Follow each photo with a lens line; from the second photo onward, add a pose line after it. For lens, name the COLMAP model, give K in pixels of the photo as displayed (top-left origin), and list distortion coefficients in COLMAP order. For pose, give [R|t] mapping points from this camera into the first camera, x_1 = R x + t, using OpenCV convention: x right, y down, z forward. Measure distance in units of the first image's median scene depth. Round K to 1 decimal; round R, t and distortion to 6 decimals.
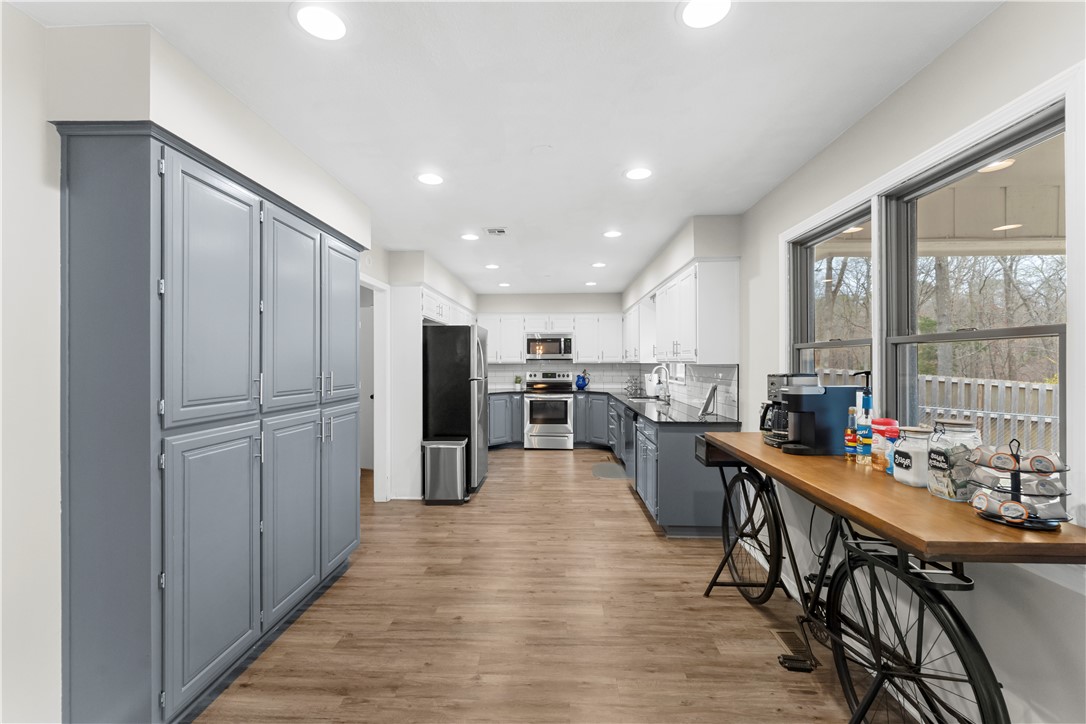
lens RADIAL K [[451.7, 0, 543.7], [0, 451.7, 363.4], [0, 0, 1]] dist [0.000339, 0.000038]
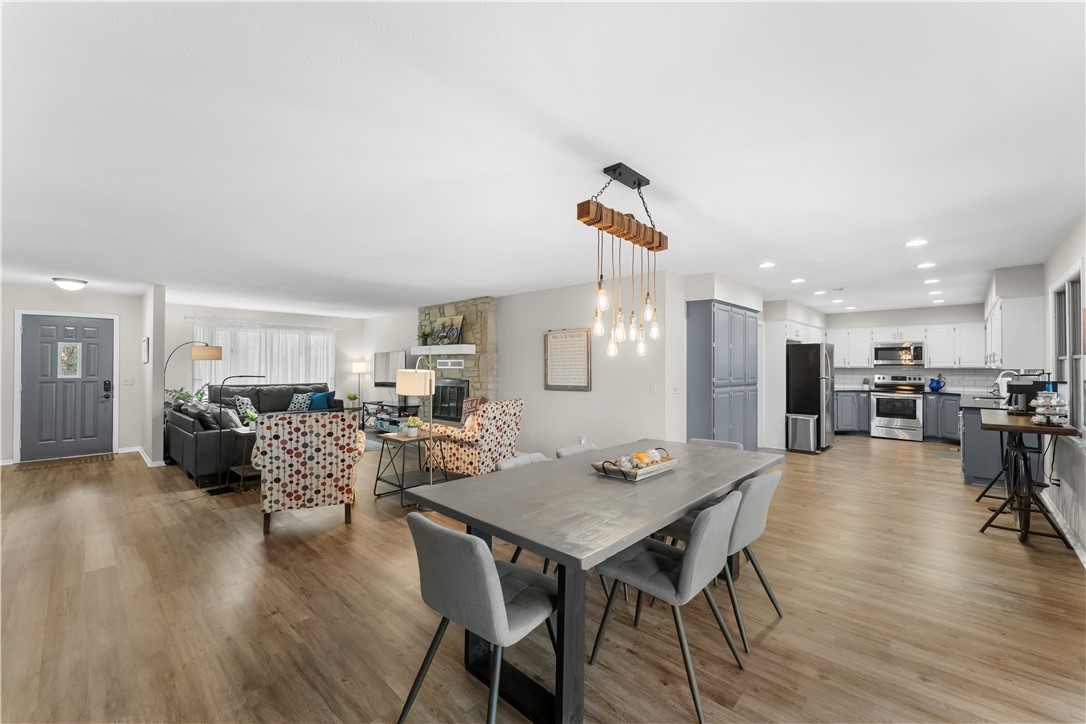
lens RADIAL K [[446.0, 0, 543.0], [0, 446.0, 362.0], [0, 0, 1]] dist [0.001782, 0.000158]
pose [[0.751084, -0.001547, -0.660205, 0.089094], [-0.005670, 0.999945, -0.008794, -0.000335], [0.660182, 0.010348, 0.751034, -0.513405]]
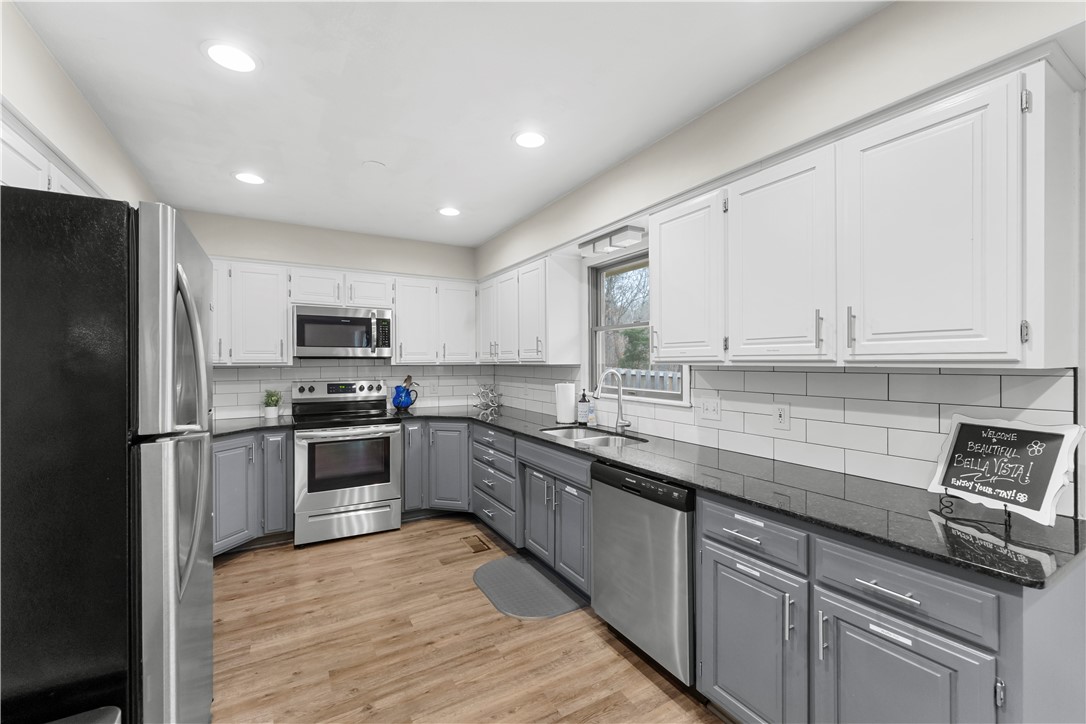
lens RADIAL K [[446.0, 0, 543.0], [0, 446.0, 362.0], [0, 0, 1]] dist [0.001782, 0.000158]
pose [[0.845340, -0.000143, 0.534229, -0.072131], [0.002108, 0.999993, -0.003068, -0.002135], [-0.534225, 0.003720, 0.845334, 0.461230]]
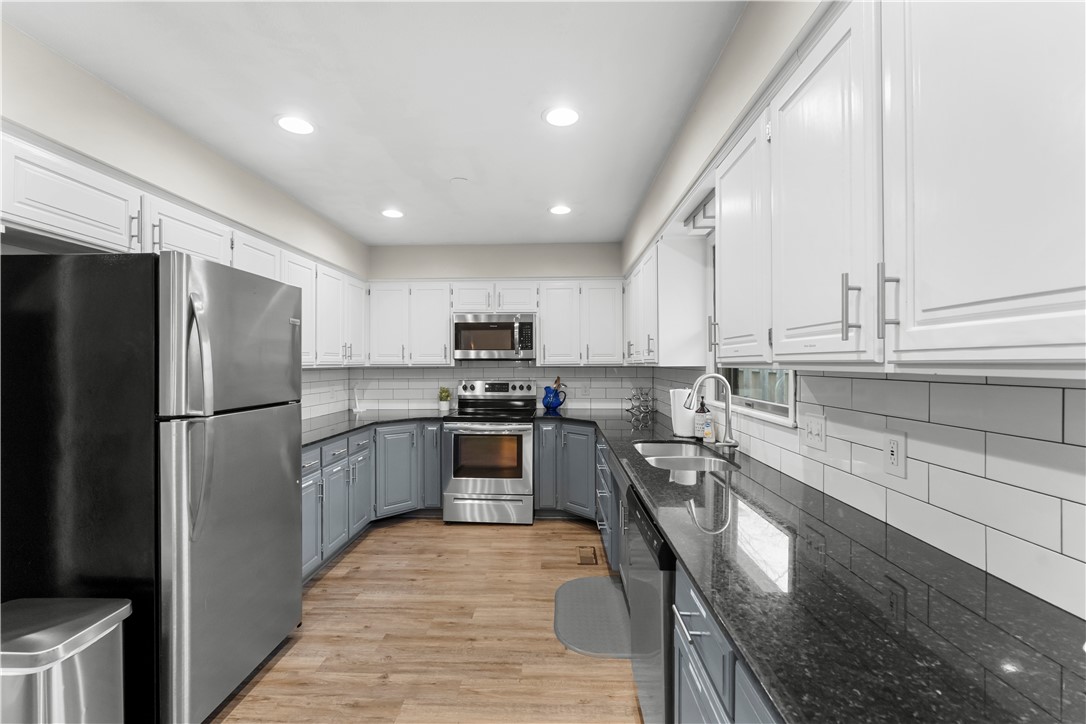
lens RADIAL K [[451.7, 0, 543.7], [0, 451.7, 363.4], [0, 0, 1]] dist [0.000339, 0.000038]
pose [[0.999999, -0.000563, -0.001022, 0.077637], [0.000560, 0.999996, -0.002920, -0.002557], [0.001024, 0.002920, 0.999995, 0.445475]]
